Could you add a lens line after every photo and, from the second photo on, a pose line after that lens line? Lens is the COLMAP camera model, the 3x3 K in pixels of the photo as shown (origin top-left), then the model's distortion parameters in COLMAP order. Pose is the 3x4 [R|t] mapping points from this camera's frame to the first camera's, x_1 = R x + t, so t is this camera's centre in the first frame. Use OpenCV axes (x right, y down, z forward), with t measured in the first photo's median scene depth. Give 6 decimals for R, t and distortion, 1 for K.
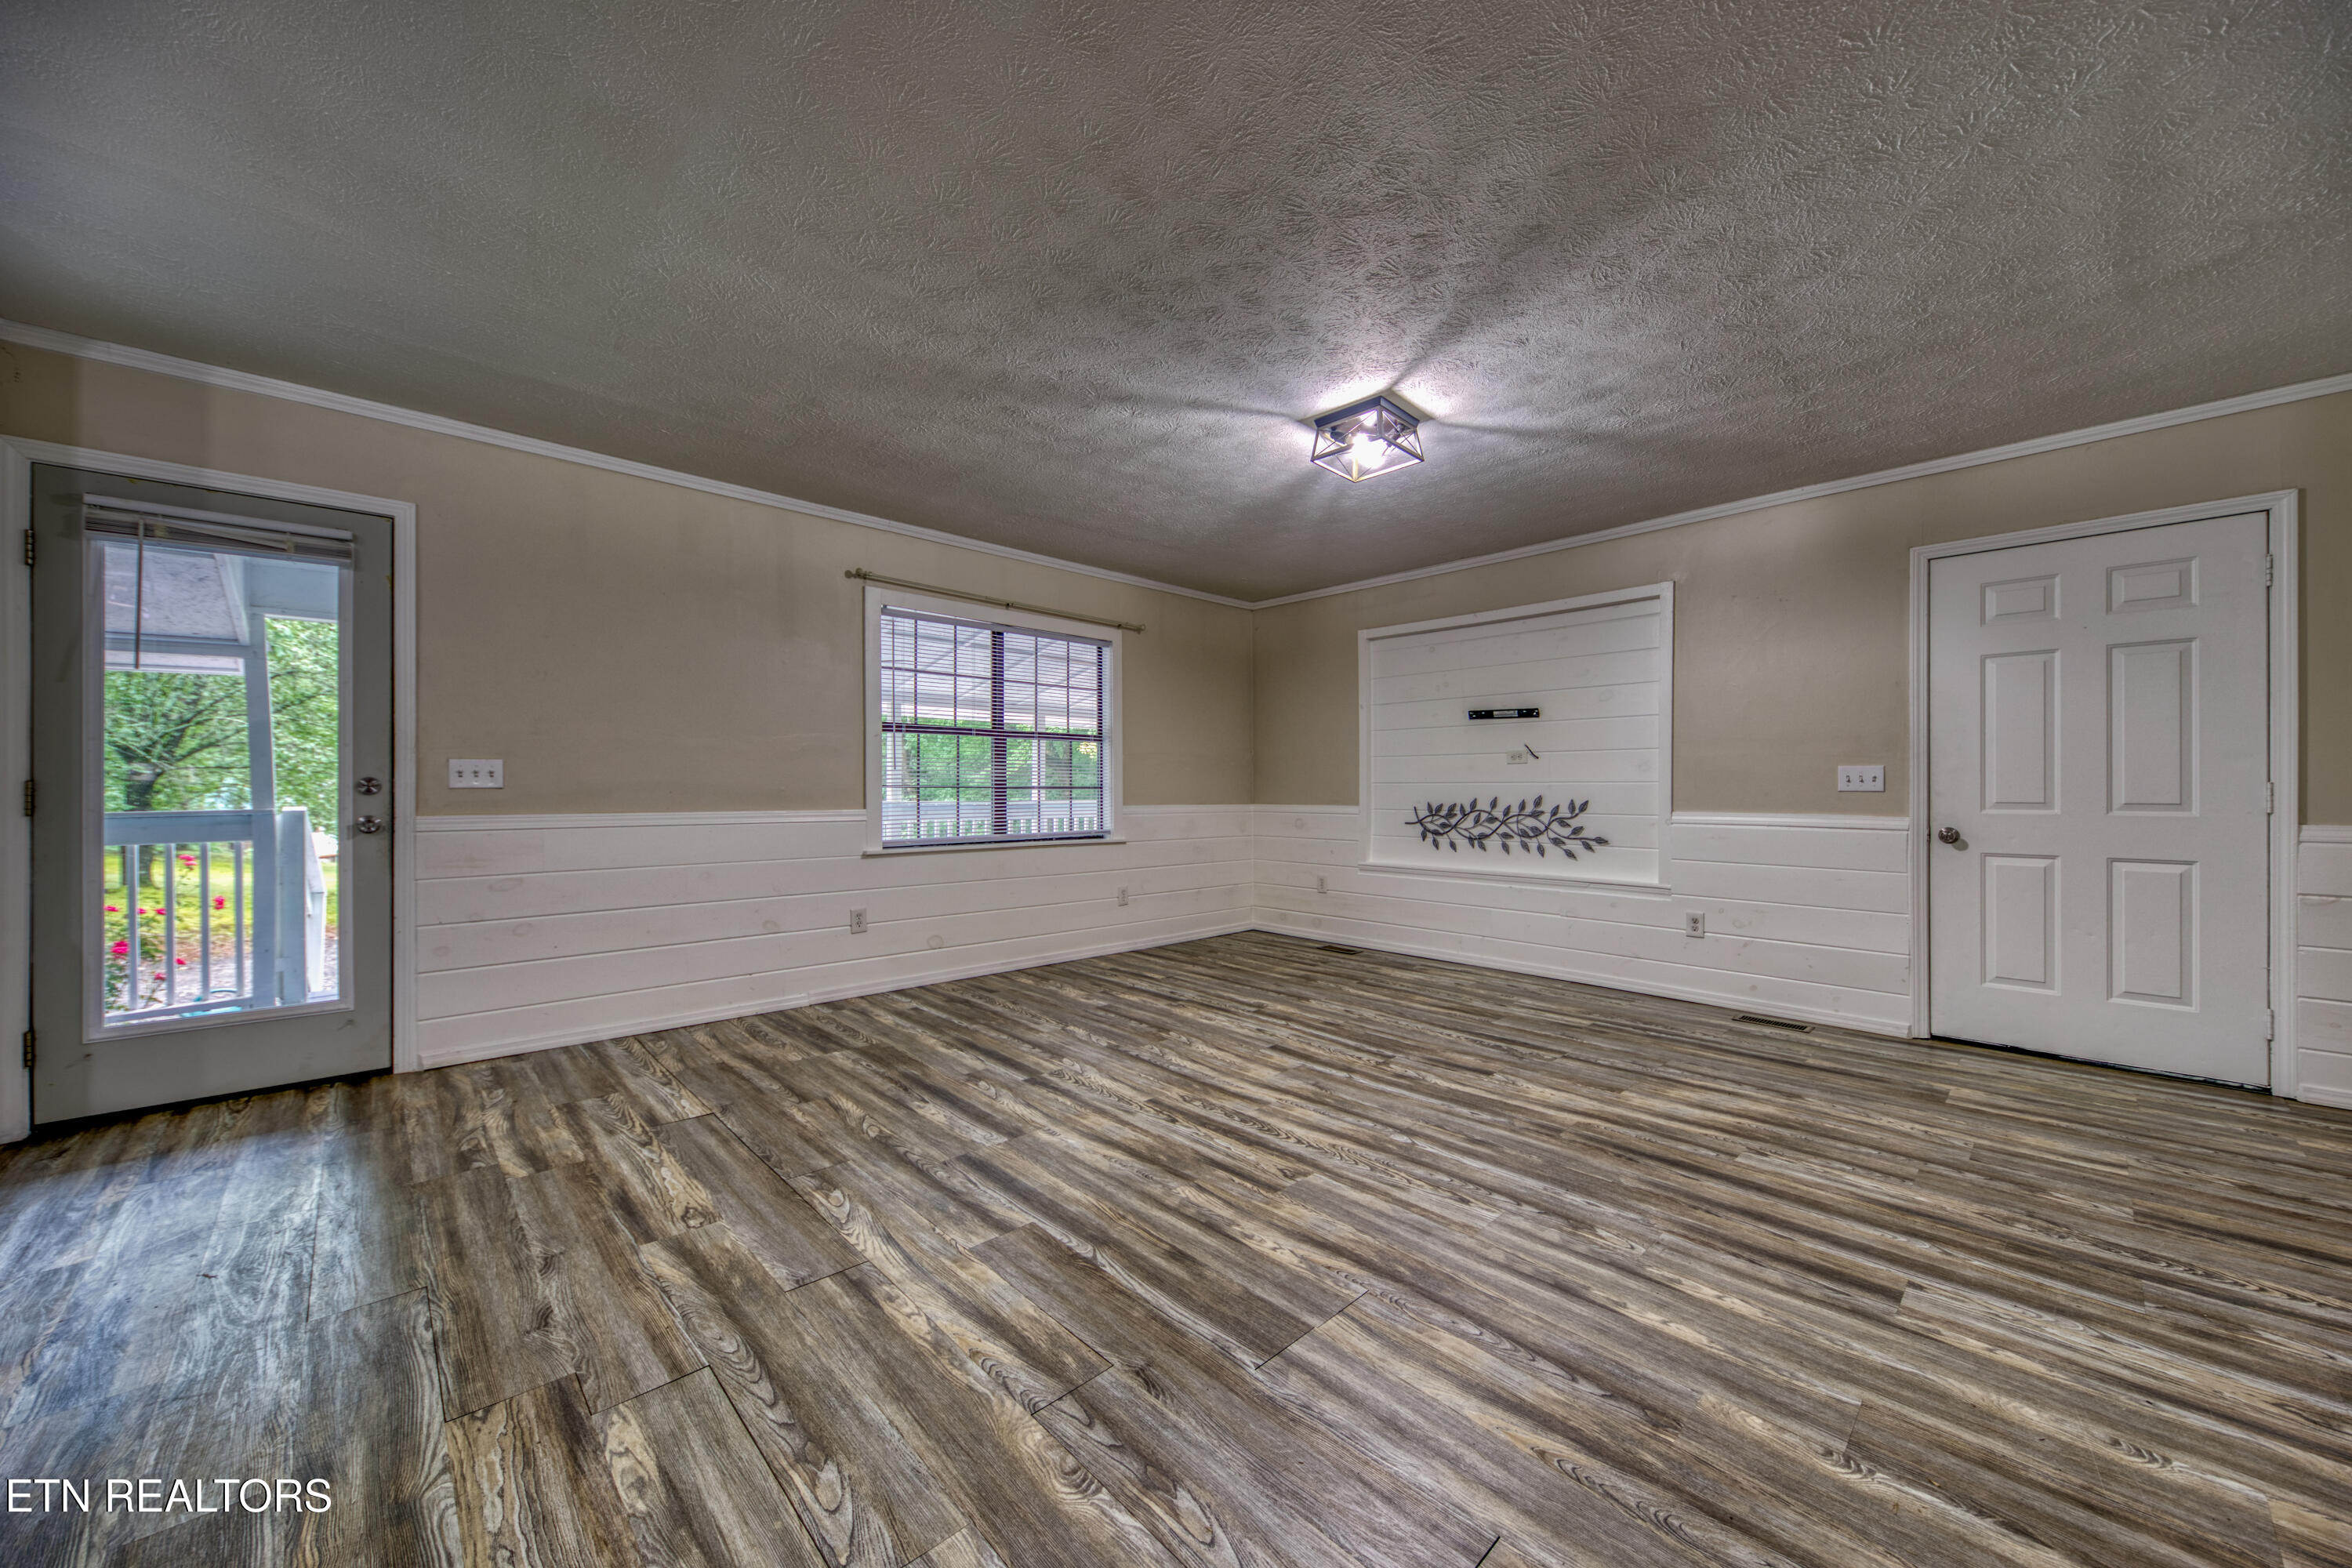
lens RADIAL K [[840.0, 0, 1214.2], [0, 840.0, 791.1], [0, 0, 1]] dist [0.001214, -0.000206]
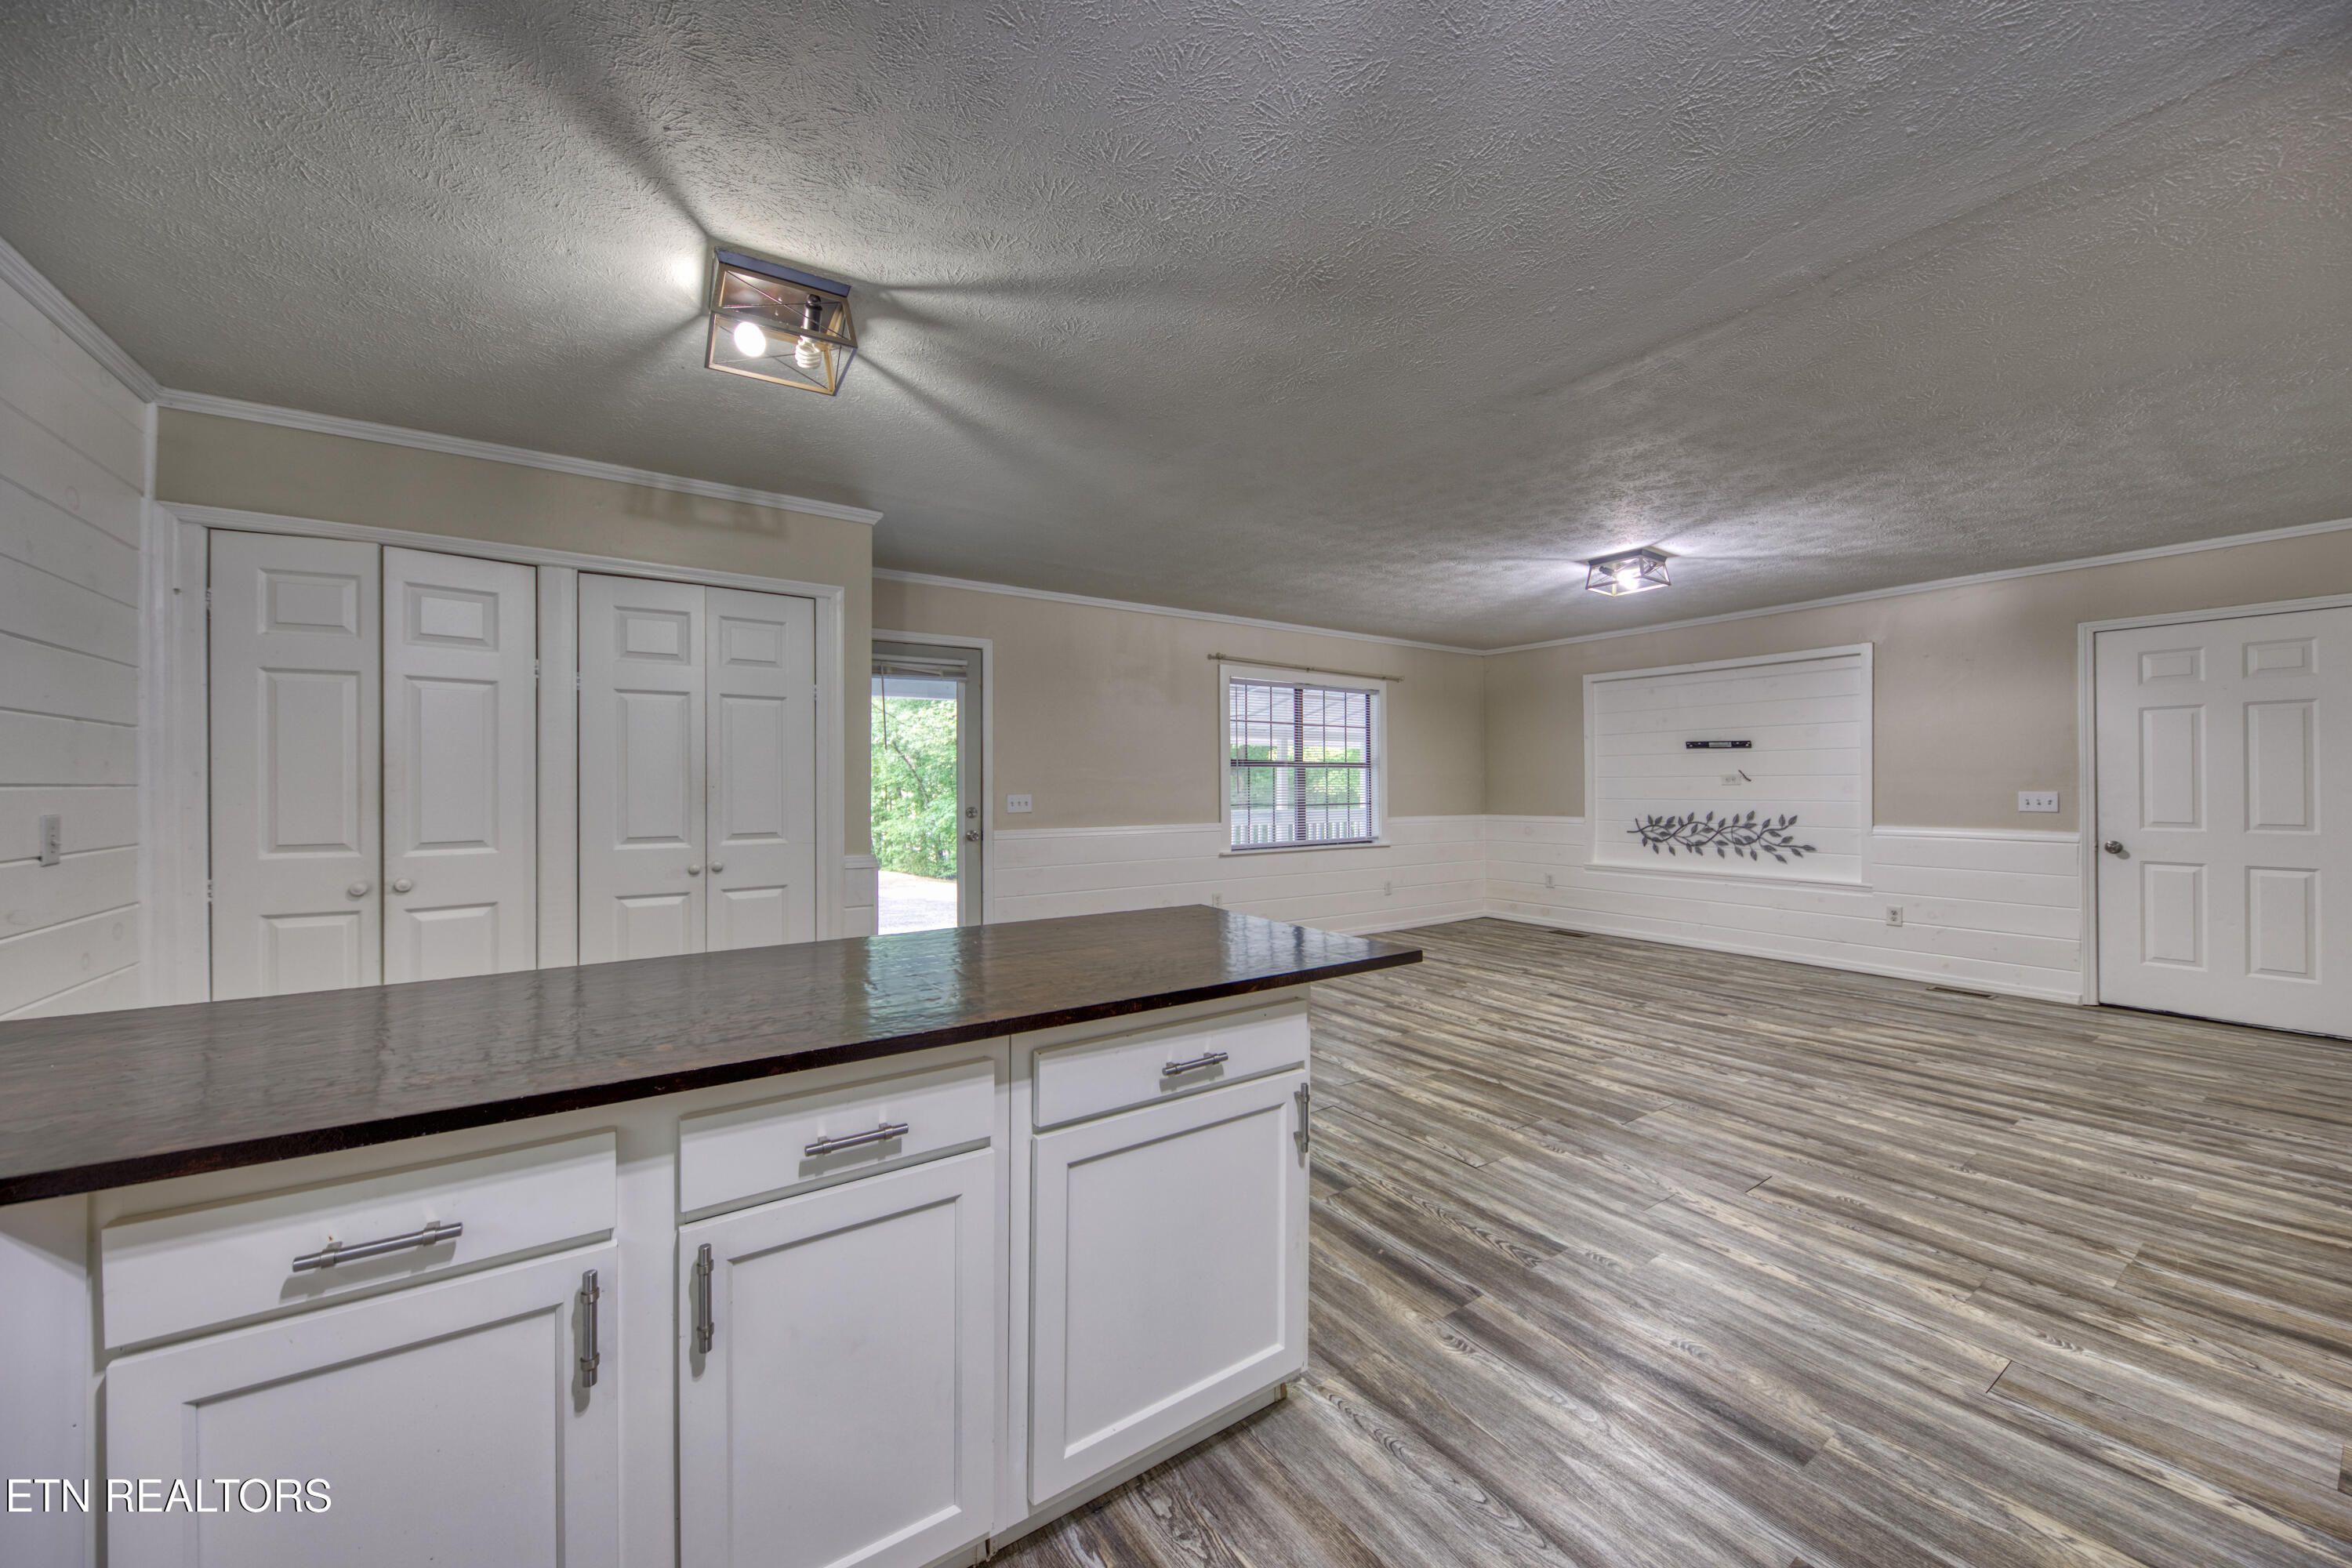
lens RADIAL K [[853.3, 0, 1174.5], [0, 853.3, 787.7], [0, 0, 1]] dist [0.005537, -0.005698]
pose [[0.980720, -0.007984, -0.195255, -0.292449], [0.008236, 0.999966, 0.000477, -0.053047], [0.195245, -0.002076, 0.980752, -0.583013]]
